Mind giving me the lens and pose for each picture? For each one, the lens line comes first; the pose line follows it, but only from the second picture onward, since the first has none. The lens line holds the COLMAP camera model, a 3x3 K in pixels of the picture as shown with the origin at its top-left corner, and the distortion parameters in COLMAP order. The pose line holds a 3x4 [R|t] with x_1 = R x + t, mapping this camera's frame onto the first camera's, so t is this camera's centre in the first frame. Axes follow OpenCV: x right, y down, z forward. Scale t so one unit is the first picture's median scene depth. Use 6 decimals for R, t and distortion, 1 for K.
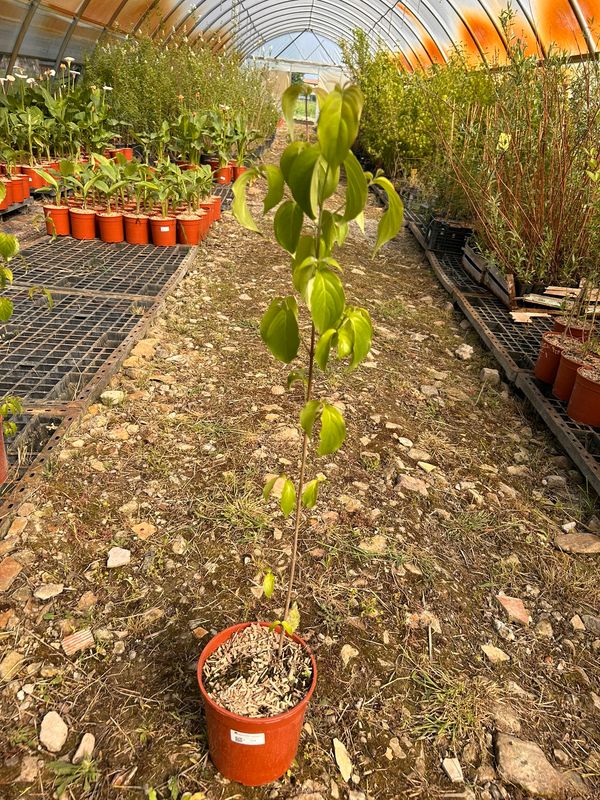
lens RADIAL K [[630.9, 0, 302.2], [0, 630.9, 401.2], [0, 0, 1]] dist [0.053936, -0.040558]
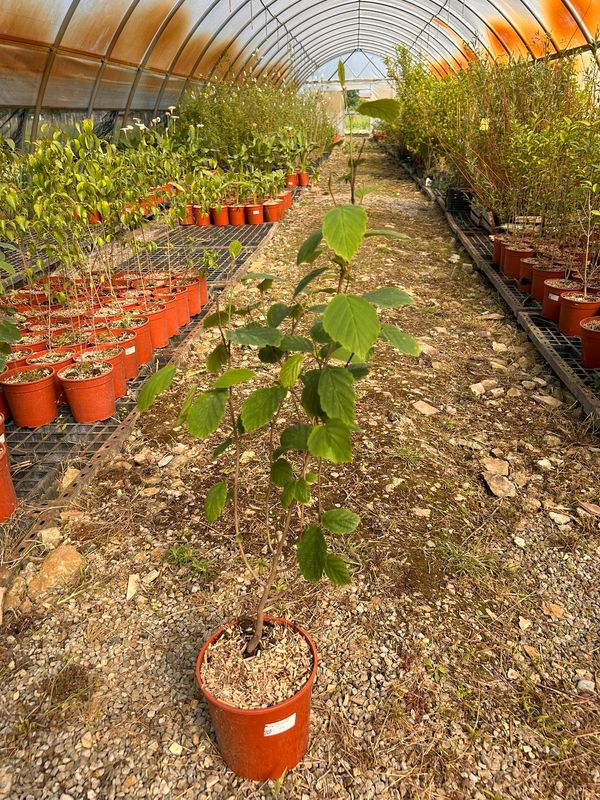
lens RADIAL K [[630.9, 0, 298.2], [0, 630.9, 400.1], [0, 0, 1]] dist [0.053936, -0.040558]
pose [[0.989160, -0.072157, -0.127890, 0.022241], [0.068819, 0.997168, -0.030333, 0.125752], [0.129716, 0.021203, 0.991324, -0.256785]]
